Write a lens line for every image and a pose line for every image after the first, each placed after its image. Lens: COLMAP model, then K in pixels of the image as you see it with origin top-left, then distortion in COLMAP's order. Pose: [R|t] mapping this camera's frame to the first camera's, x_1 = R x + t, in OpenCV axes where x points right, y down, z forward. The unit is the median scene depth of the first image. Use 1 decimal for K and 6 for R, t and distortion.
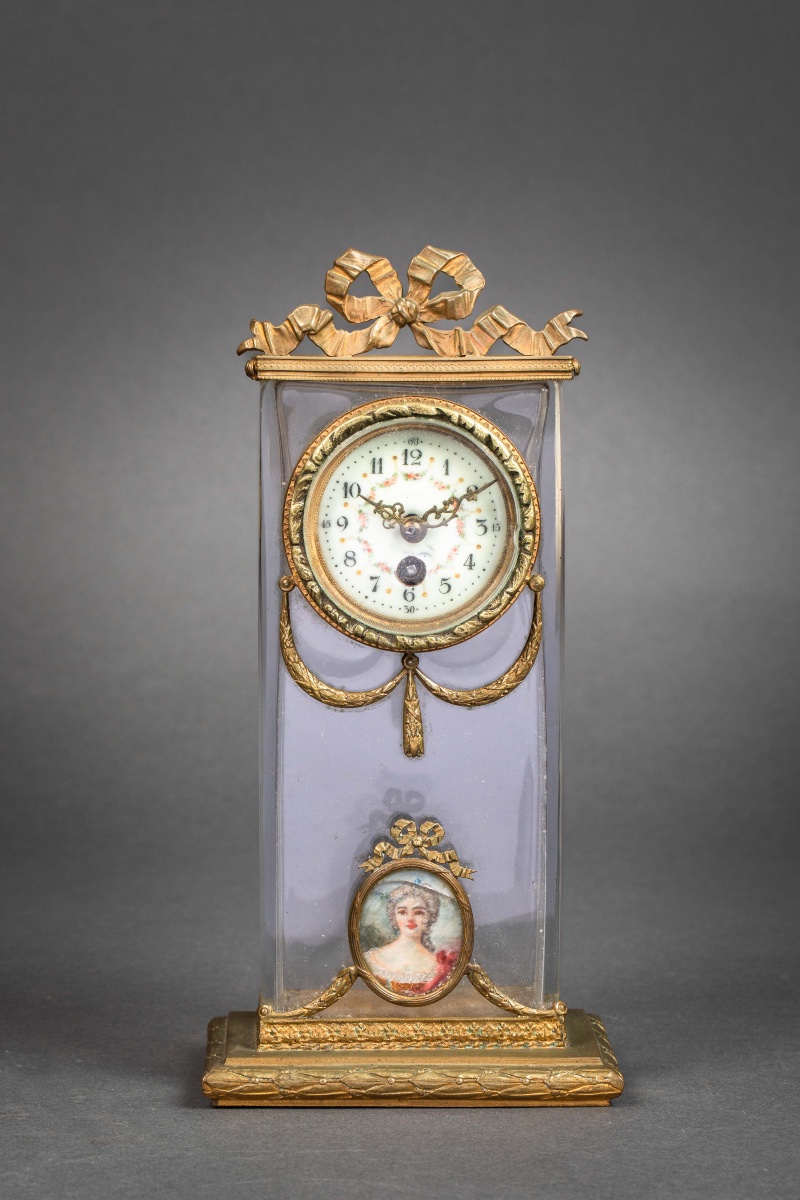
lens RADIAL K [[4140.0, 0, 400.0], [0, 4140.0, 600.0], [0, 0, 1]] dist [-0.125157, 3.060243]
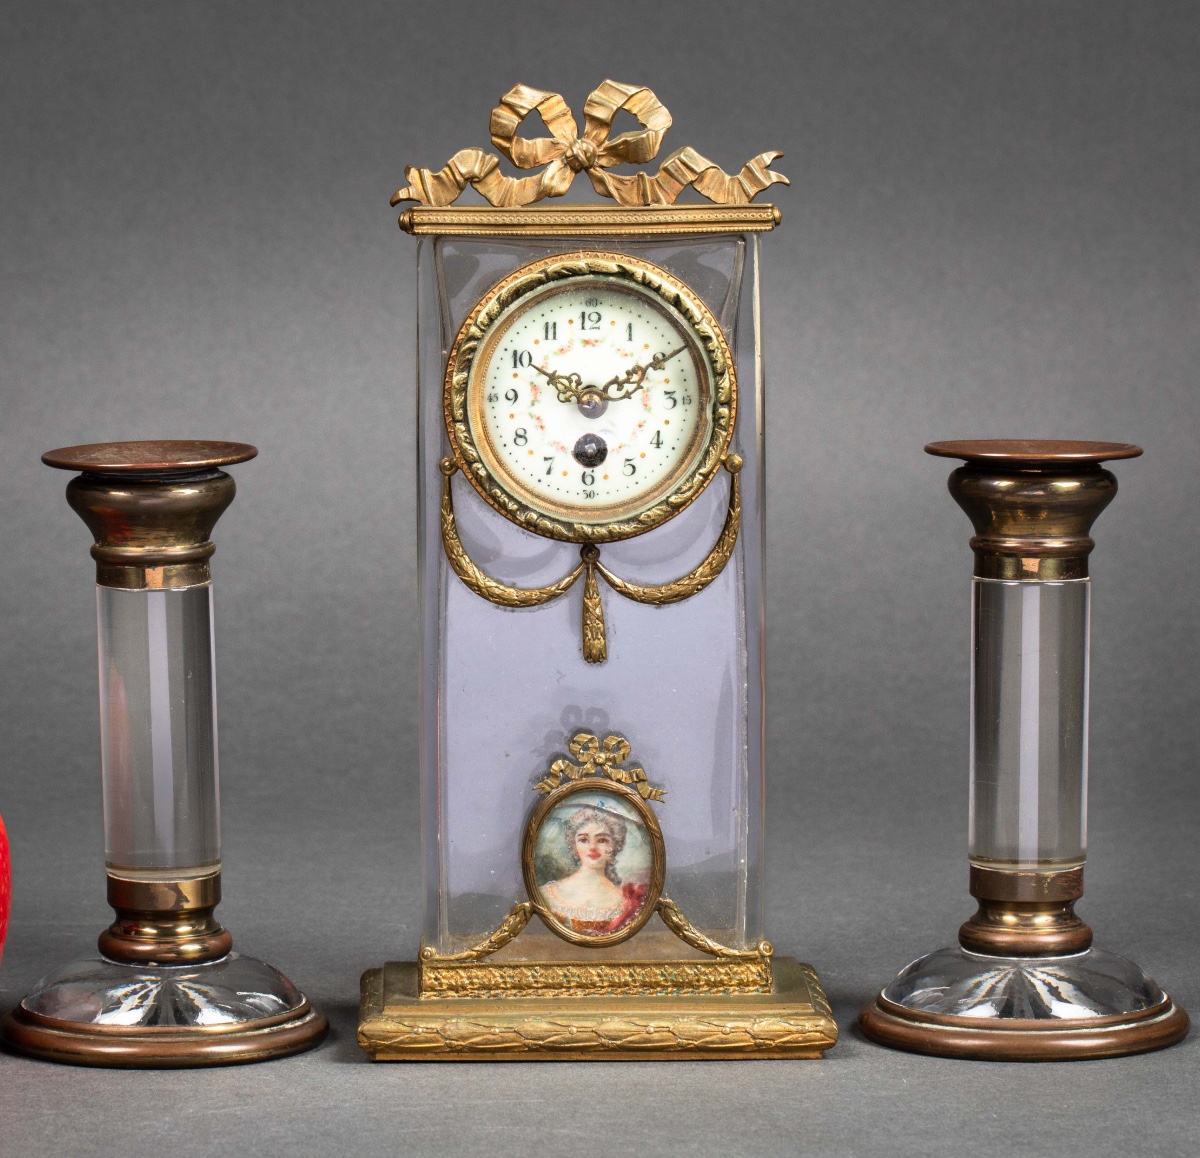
lens RADIAL K [[5611.9, 0, 600.0], [0, 5611.9, 579.0], [0, 0, 1]] dist [0.014397, -1.550450]
pose [[0.999967, -0.008119, 0.001032, 0.003287], [0.008113, 0.999953, 0.005331, 0.013942], [-0.001076, -0.005323, 0.999985, -0.191072]]
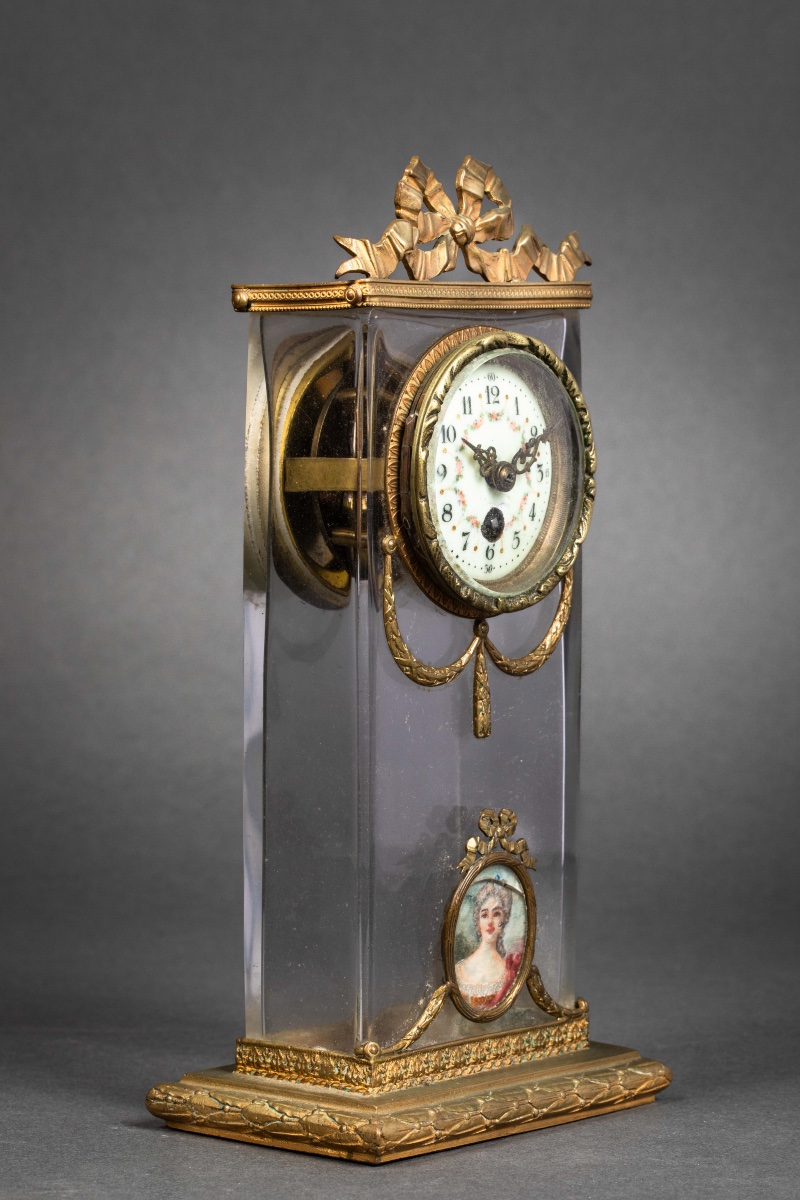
lens RADIAL K [[4140.0, 0, 400.0], [0, 4140.0, 600.0], [0, 0, 1]] dist [-0.125157, 3.060243]
pose [[0.670948, -0.050761, 0.739765, -0.661680], [0.067587, 0.997688, 0.007159, 0.001358], [-0.738418, 0.045195, 0.672827, 0.424018]]
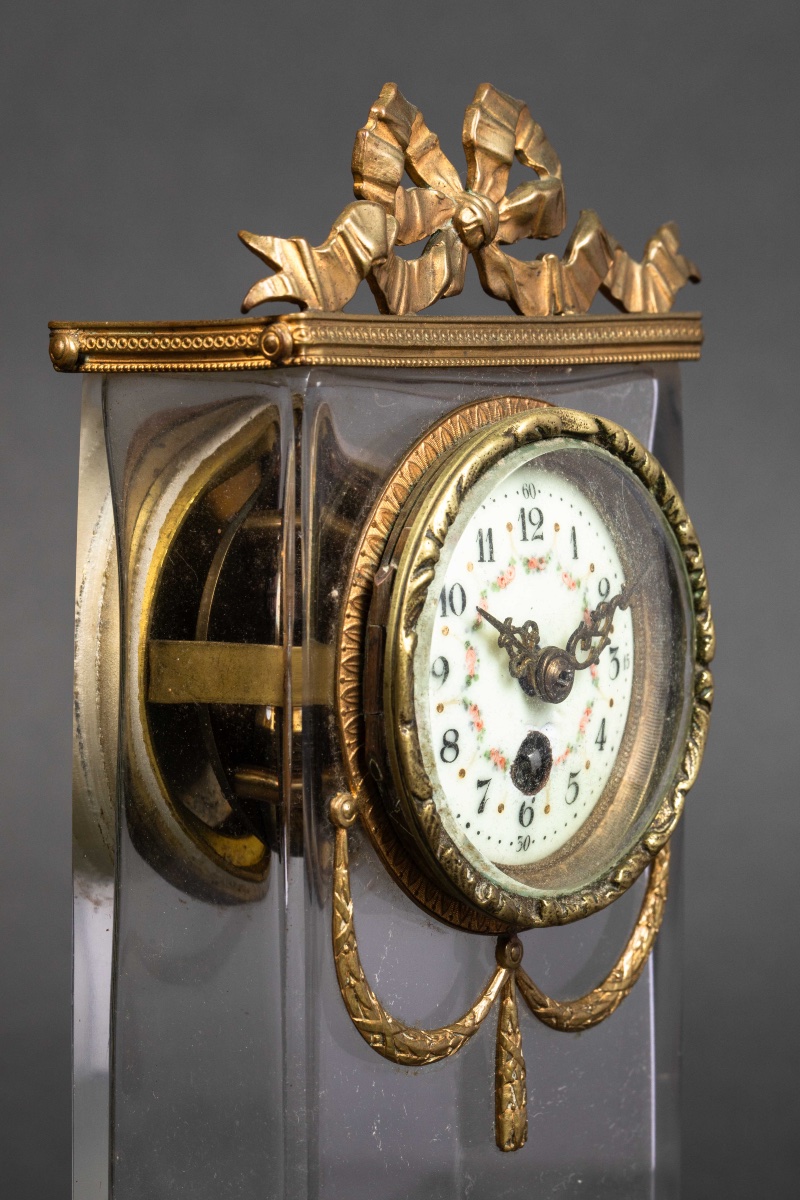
lens RADIAL K [[4640.5, 0, 400.0], [0, 4640.5, 600.0], [0, 0, 1]] dist [-0.061383, 0.634691]
pose [[0.654097, -0.049252, 0.754805, -0.410441], [0.068415, 0.997640, 0.005810, -0.029856], [-0.753310, 0.047840, 0.655923, 0.659586]]
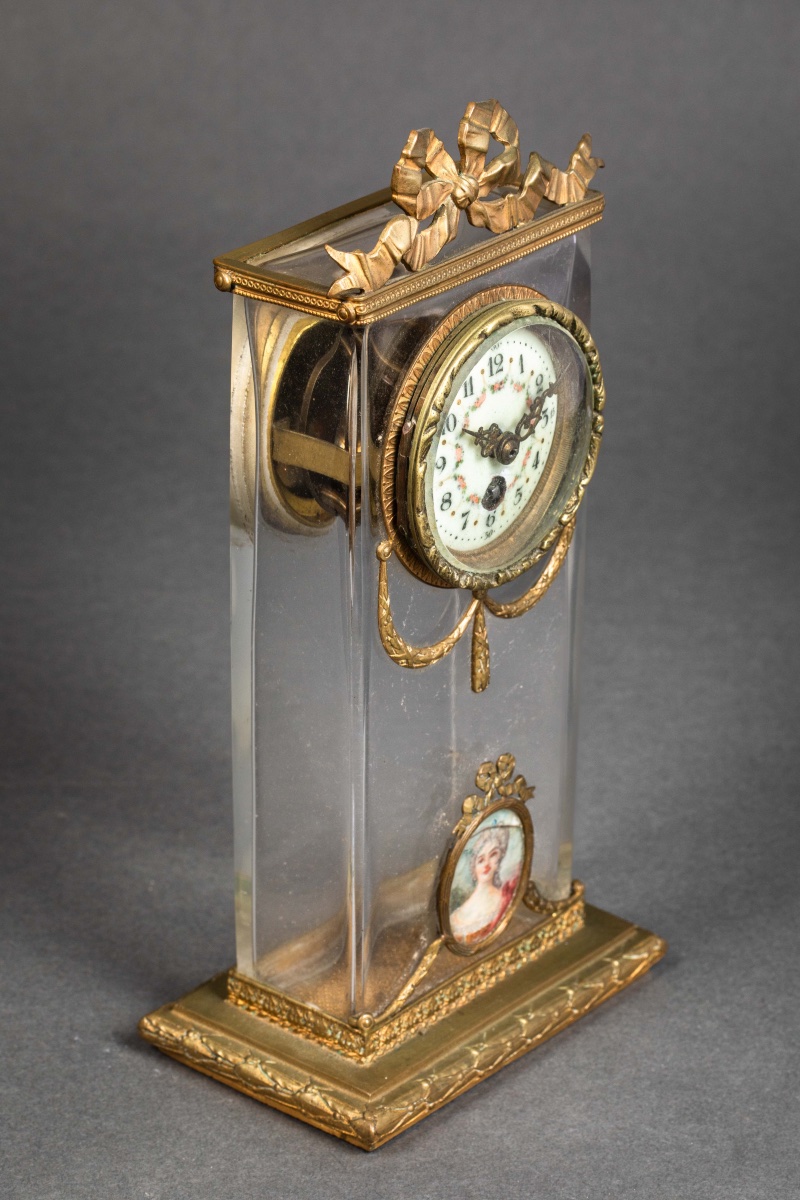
lens RADIAL K [[4140.0, 0, 400.0], [0, 4140.0, 600.0], [0, 0, 1]] dist [-0.125157, 3.060243]
pose [[0.667827, -0.320033, 0.672001, -0.572823], [0.063729, 0.924114, 0.376766, -0.300134], [-0.741583, -0.208789, 0.637544, 0.482130]]
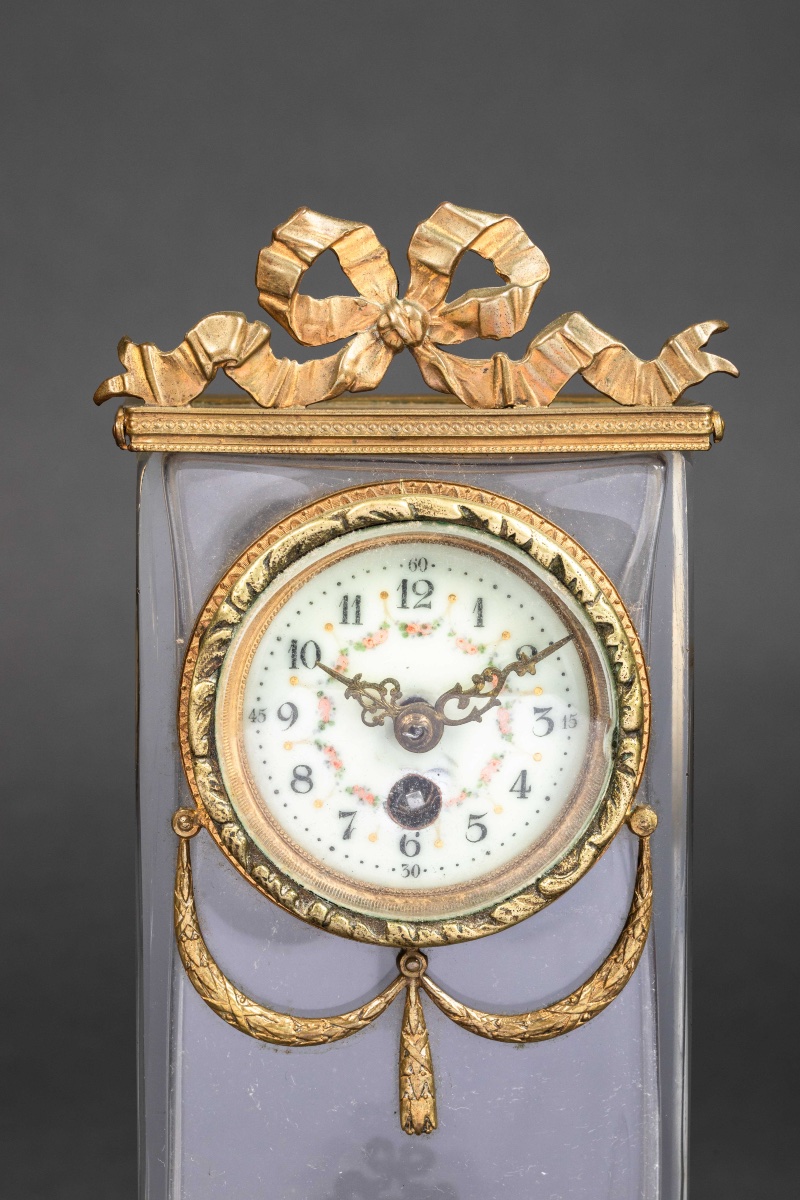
lens RADIAL K [[4140.0, 0, 400.0], [0, 4140.0, 600.0], [0, 0, 1]] dist [-0.125157, 3.060243]
pose [[0.999994, -0.000210, 0.003381, -0.000991], [0.000097, 0.999450, 0.033172, -0.051632], [-0.003386, -0.033172, 0.999444, 0.456120]]
